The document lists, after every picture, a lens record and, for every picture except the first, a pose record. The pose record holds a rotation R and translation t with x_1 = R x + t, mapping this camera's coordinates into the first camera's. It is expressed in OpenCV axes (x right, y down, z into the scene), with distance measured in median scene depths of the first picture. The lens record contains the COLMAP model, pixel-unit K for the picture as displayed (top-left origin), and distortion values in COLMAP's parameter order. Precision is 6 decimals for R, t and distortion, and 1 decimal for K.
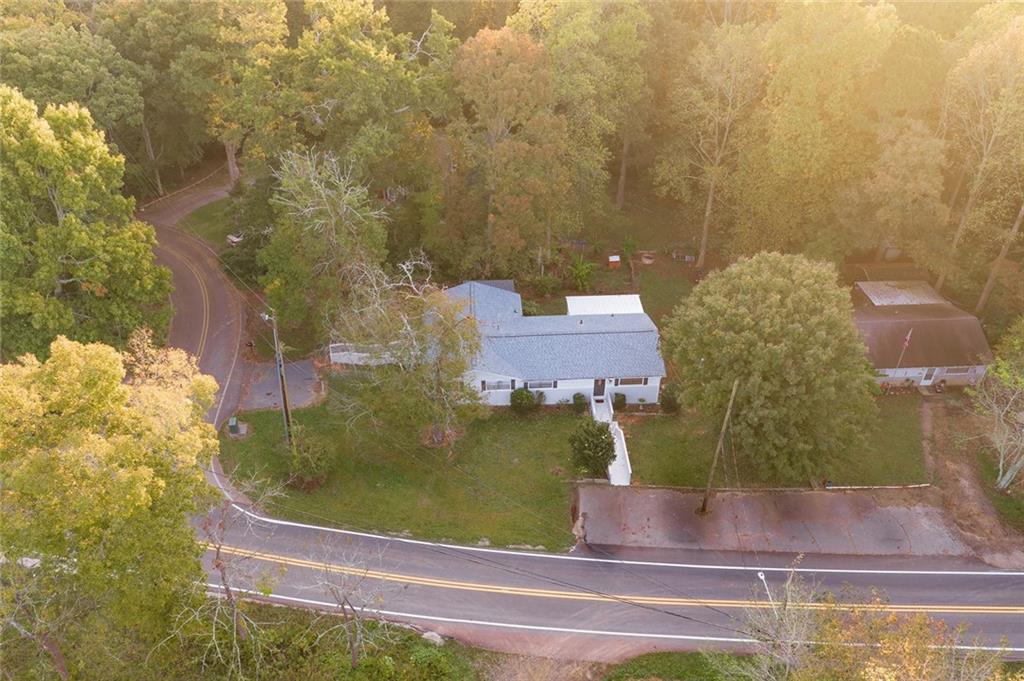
lens RADIAL K [[842.0, 0, 511.8], [0, 842.0, 351.5], [0, 0, 1]] dist [0.001485, -0.008205]
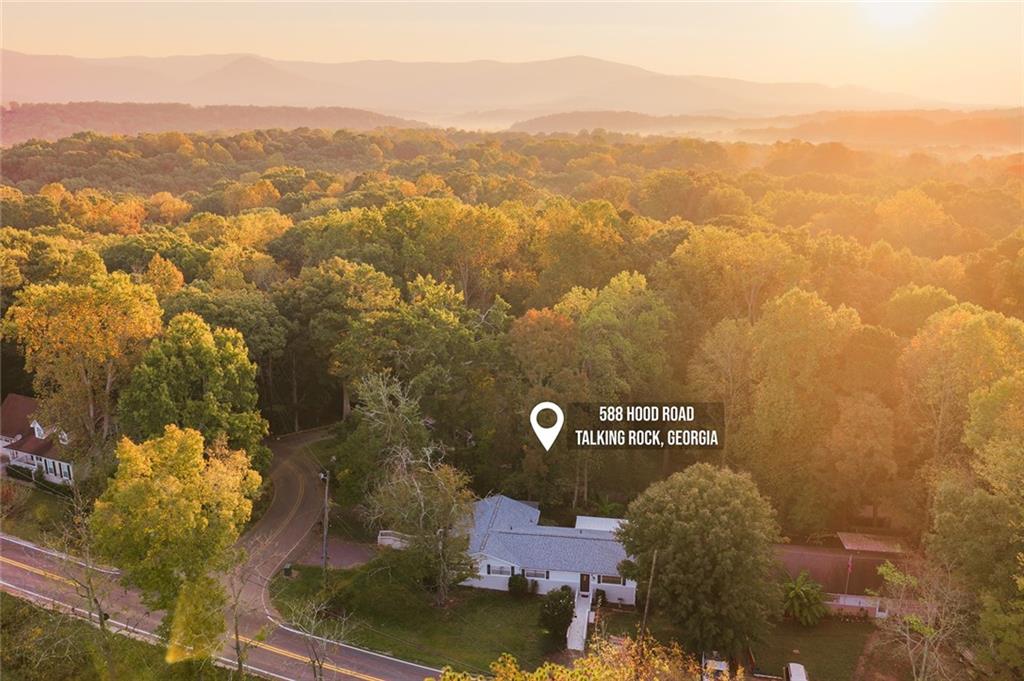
lens RADIAL K [[842.0, 0, 511.8], [0, 842.0, 351.5], [0, 0, 1]] dist [0.001485, -0.008205]
pose [[0.978863, 0.059705, -0.195608, 0.217373], [-0.129356, 0.921566, -0.366037, 0.190854], [0.158412, 0.383604, 0.909810, -0.224865]]
